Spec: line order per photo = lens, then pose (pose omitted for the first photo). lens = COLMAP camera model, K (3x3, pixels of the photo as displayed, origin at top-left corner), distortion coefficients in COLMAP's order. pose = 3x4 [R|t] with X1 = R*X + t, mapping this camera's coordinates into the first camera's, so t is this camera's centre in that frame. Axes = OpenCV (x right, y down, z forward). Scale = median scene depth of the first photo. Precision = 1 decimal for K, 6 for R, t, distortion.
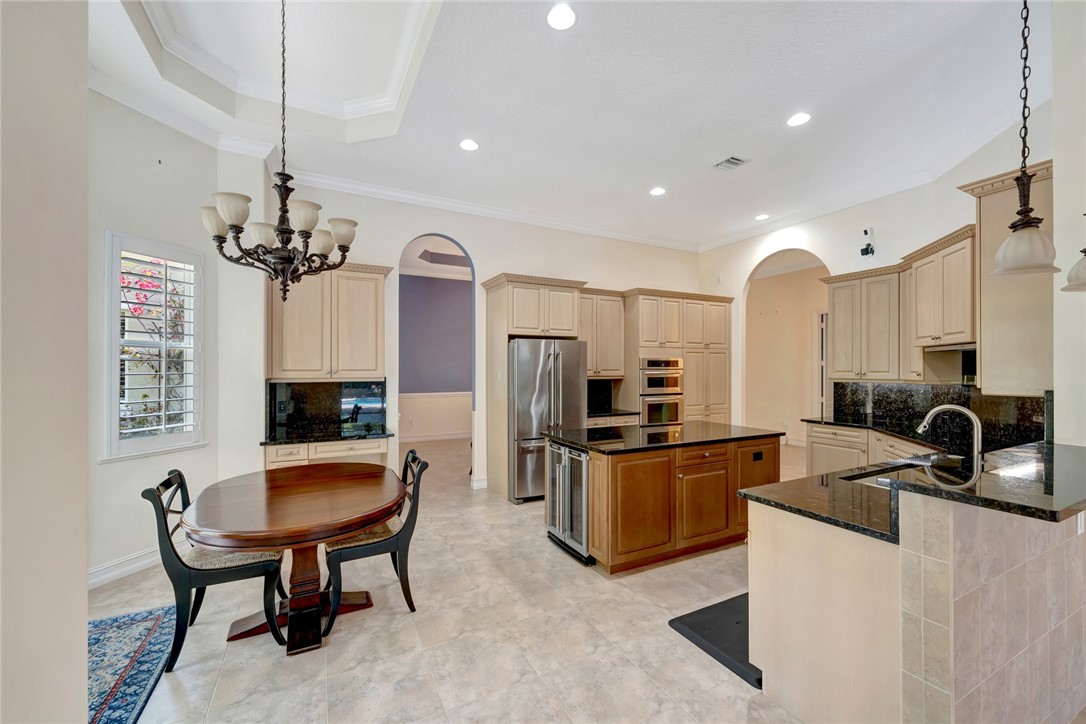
lens RADIAL K [[437.9, 0, 544.9], [0, 437.9, 372.3], [0, 0, 1]] dist [0.003650, -0.001173]
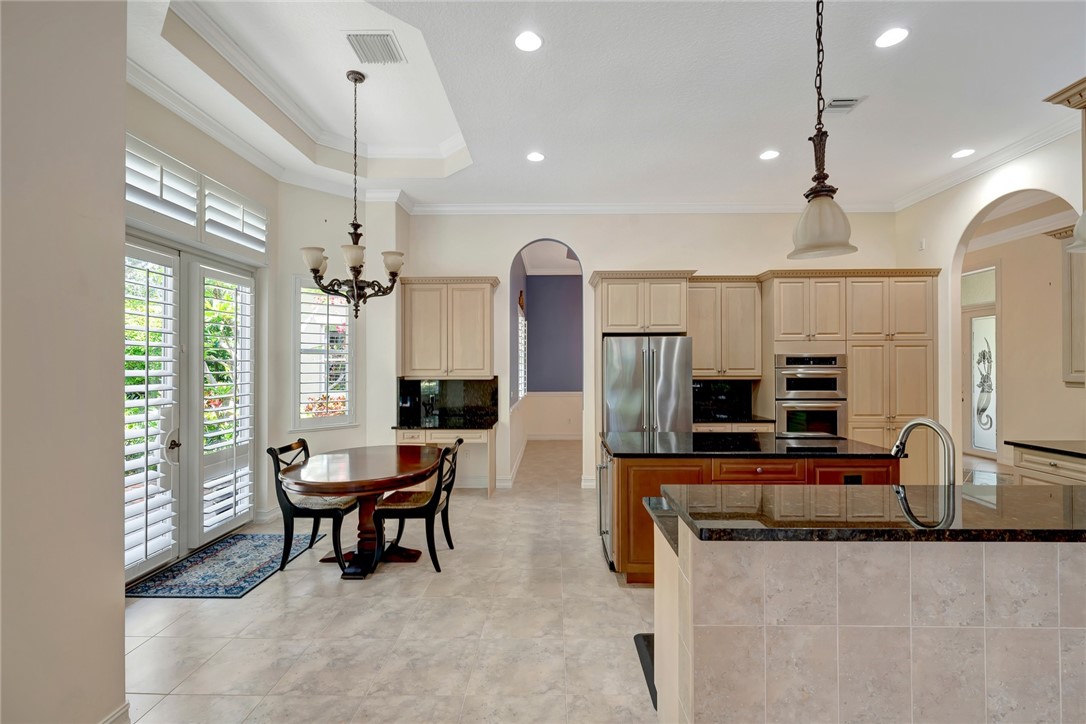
lens RADIAL K [[478.5, 0, 539.3], [0, 478.5, 369.0], [0, 0, 1]] dist [-0.000970, 0.000324]
pose [[0.877439, -0.000127, -0.479688, 0.312174], [-0.001381, 0.999995, -0.002790, -0.002389], [0.479686, 0.003110, 0.877435, -0.007745]]
